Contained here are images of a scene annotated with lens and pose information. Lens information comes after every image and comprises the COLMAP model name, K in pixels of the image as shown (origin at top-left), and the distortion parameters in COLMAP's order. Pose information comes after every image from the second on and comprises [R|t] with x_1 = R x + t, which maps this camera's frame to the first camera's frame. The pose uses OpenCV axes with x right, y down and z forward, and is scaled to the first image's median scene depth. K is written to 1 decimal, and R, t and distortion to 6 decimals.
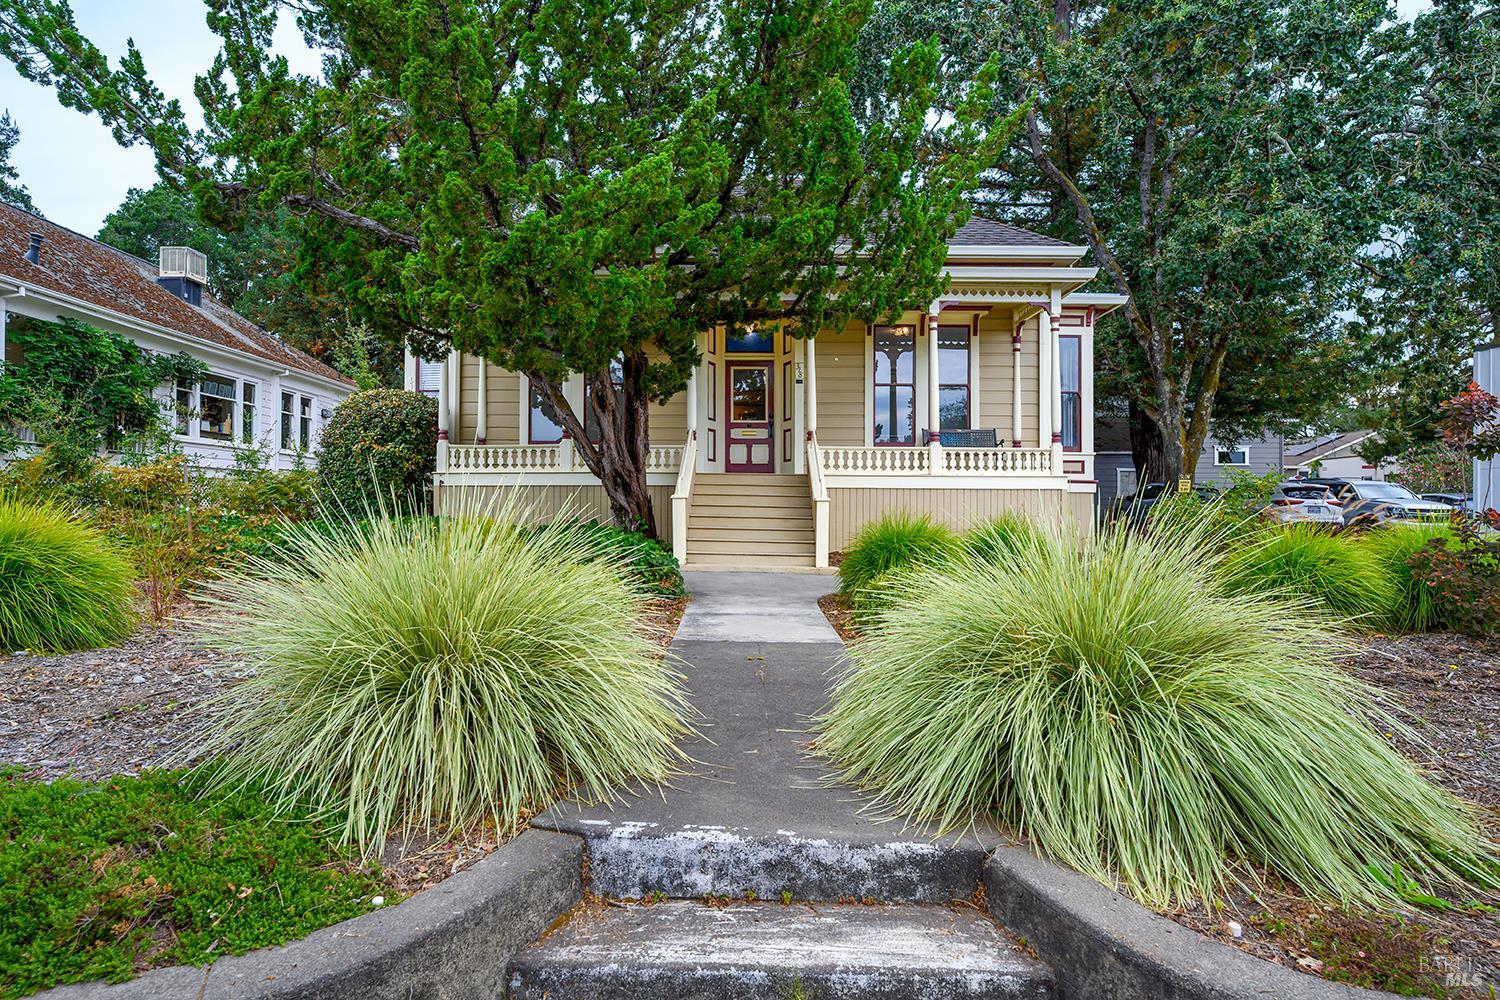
lens RADIAL K [[771.7, 0, 751.5], [0, 771.7, 507.2], [0, 0, 1]] dist [0.005557, 0.000242]
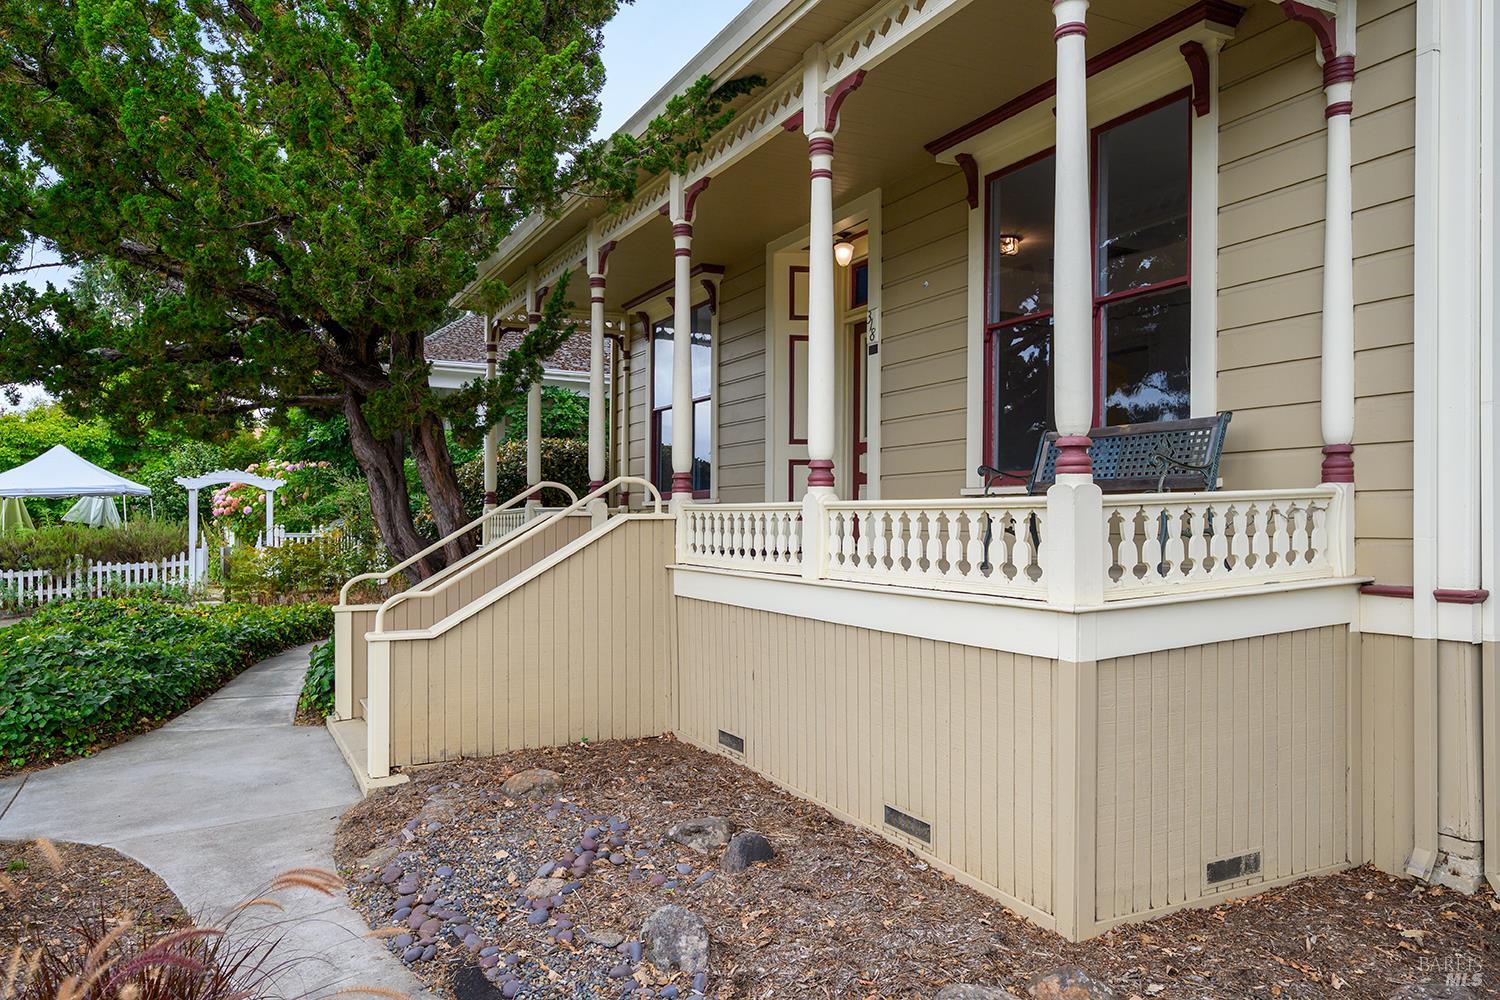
lens RADIAL K [[996.4, 0, 793.1], [0, 996.4, 511.5], [0, 0, 1]] dist [0.002593, -0.001933]
pose [[0.496338, -0.010066, -0.868071, 0.553716], [-0.002238, 0.999915, -0.012875, -0.058191], [0.868126, 0.008333, 0.496273, 0.664958]]
